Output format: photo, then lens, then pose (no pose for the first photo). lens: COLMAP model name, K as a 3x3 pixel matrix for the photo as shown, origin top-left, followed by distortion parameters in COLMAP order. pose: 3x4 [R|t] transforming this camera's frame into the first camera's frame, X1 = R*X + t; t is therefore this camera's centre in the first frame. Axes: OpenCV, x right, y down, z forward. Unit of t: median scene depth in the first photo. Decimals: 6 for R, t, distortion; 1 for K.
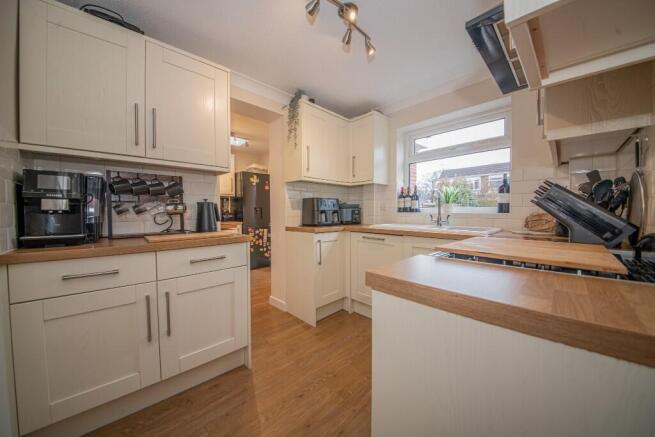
lens RADIAL K [[227.5, 0, 325.5], [0, 227.5, 220.5], [0, 0, 1]] dist [0.001287, 0.000036]
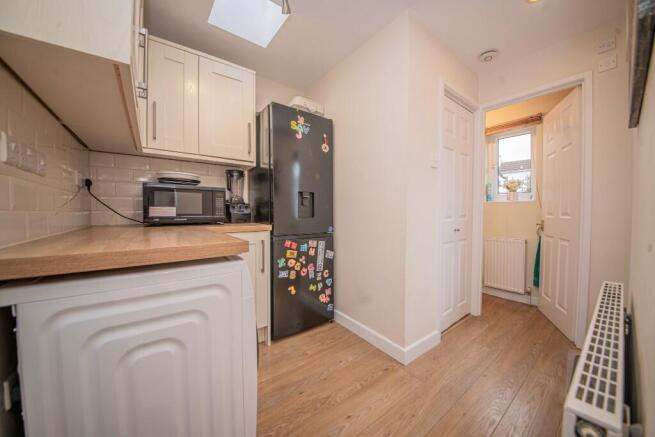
lens RADIAL K [[227.5, 0, 329.0], [0, 227.5, 216.2], [0, 0, 1]] dist [0.001287, 0.000036]
pose [[0.993388, 0.006058, -0.114645, -0.200835], [-0.008241, 0.999793, -0.018577, -0.001587], [0.114508, 0.019399, 0.993233, 0.565493]]
